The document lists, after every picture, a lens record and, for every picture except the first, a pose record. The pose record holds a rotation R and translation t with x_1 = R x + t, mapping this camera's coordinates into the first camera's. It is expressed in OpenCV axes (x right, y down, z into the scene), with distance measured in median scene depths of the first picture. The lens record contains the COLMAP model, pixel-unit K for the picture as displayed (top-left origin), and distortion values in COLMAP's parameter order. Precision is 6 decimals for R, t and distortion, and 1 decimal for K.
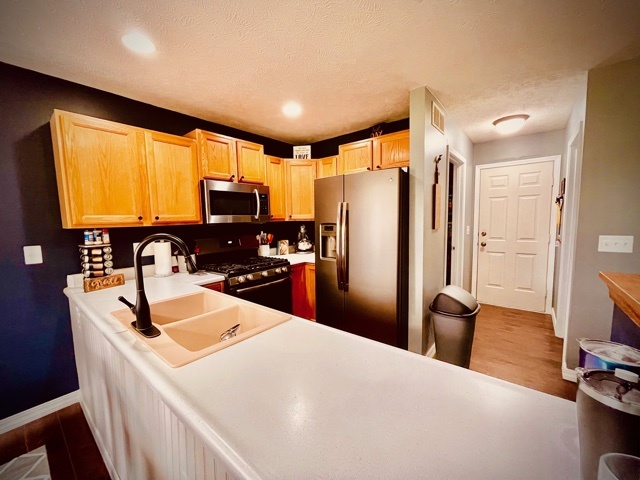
lens RADIAL K [[258.8, 0, 320.4], [0, 258.8, 239.5], [0, 0, 1]] dist [-0.001130, -0.000020]
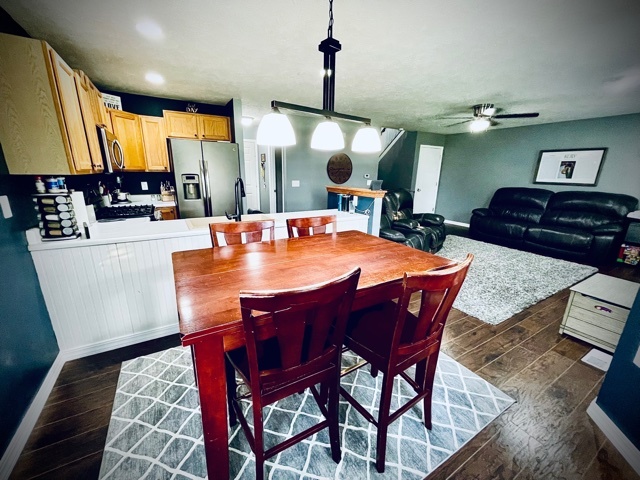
lens RADIAL K [[258.8, 0, 318.5], [0, 258.8, 241.6], [0, 0, 1]] dist [-0.001130, -0.000020]
pose [[0.347811, -0.217364, 0.912020, -1.214572], [0.052116, 0.975732, 0.212674, 0.035986], [-0.936115, -0.026440, 0.350699, -0.181977]]
